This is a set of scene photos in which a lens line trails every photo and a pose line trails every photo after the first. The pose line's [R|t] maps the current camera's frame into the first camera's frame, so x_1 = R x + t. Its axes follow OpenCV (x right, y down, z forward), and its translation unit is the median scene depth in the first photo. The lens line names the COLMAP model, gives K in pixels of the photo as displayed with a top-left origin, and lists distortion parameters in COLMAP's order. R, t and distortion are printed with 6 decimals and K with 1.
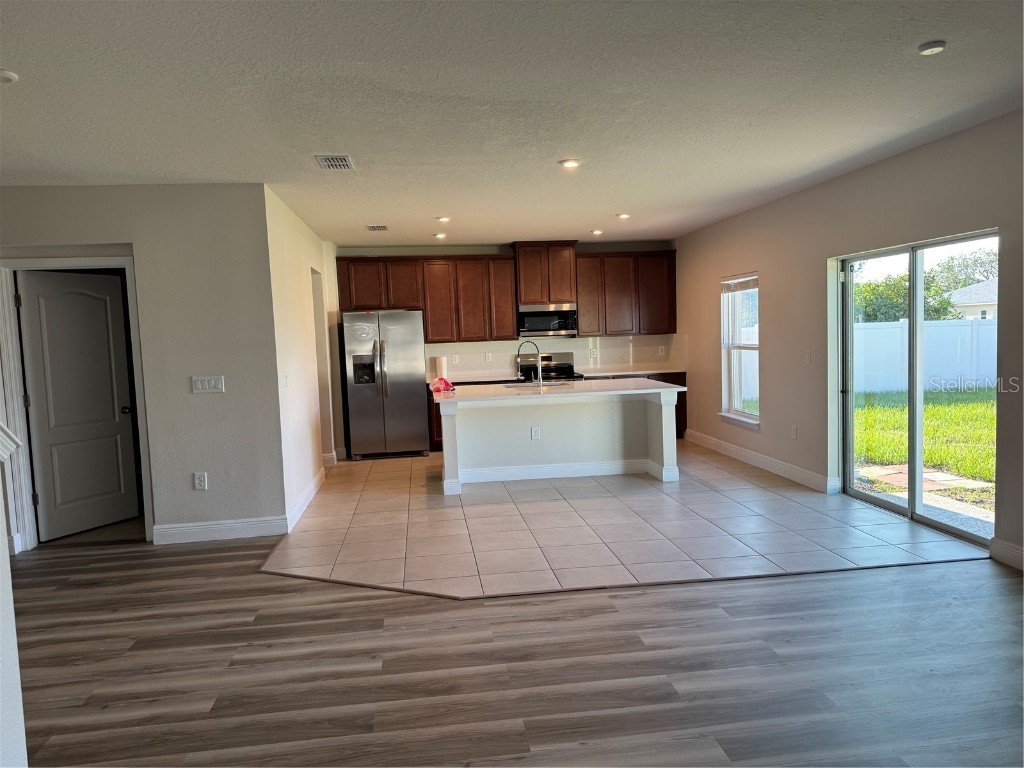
lens RADIAL K [[729.0, 0, 514.3], [0, 729.0, 391.3], [0, 0, 1]] dist [0.088412, -0.140369]
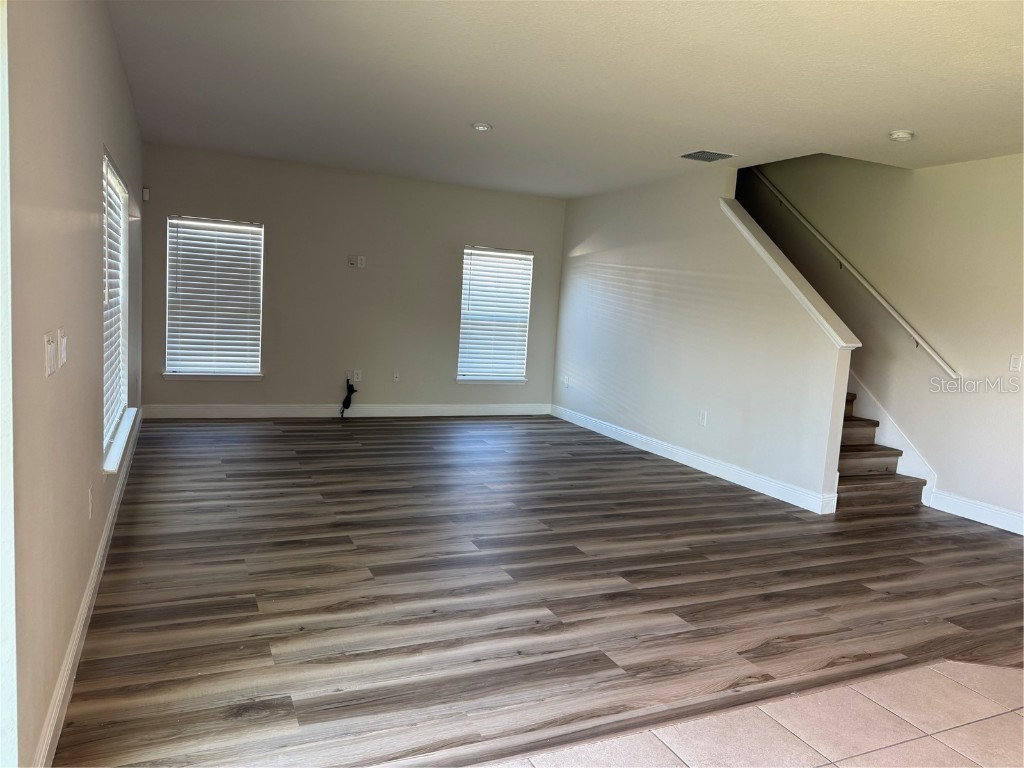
lens RADIAL K [[731.3, 0, 512.0], [0, 731.3, 384.0], [0, 0, 1]] dist [0.090960, -0.146186]
pose [[-0.957673, 0.009715, -0.287694, 0.366327], [-0.051544, 0.977490, 0.204587, -0.081186], [0.283206, 0.210756, -0.935616, 0.987839]]
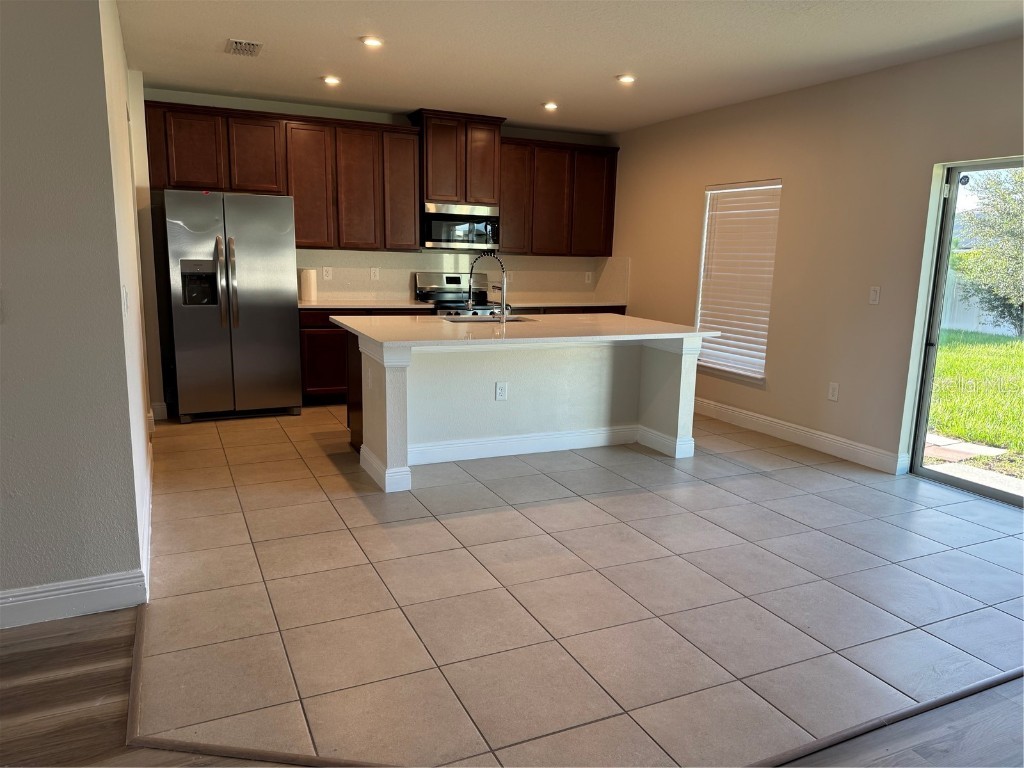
lens RADIAL K [[729.0, 0, 514.3], [0, 729.0, 391.3], [0, 0, 1]] dist [0.088412, -0.140369]
pose [[0.949830, 0.001610, 0.312764, -0.199175], [-0.034499, 0.994424, 0.099654, -0.012584], [-0.310859, -0.105444, 0.944589, 0.399255]]
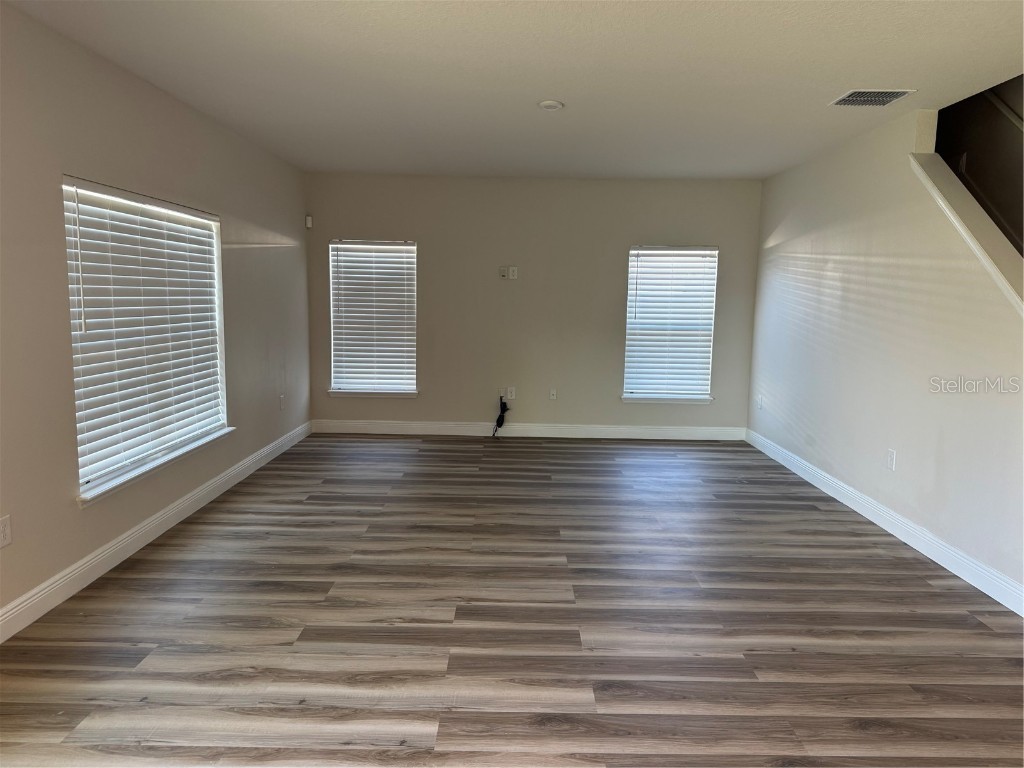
lens RADIAL K [[731.3, 0, 512.0], [0, 731.3, 384.0], [0, 0, 1]] dist [0.090960, -0.146186]
pose [[-0.989777, 0.003378, 0.142585, 0.090089], [0.032028, 0.979451, 0.199124, -0.073826], [-0.138982, 0.201655, -0.969546, 0.876618]]
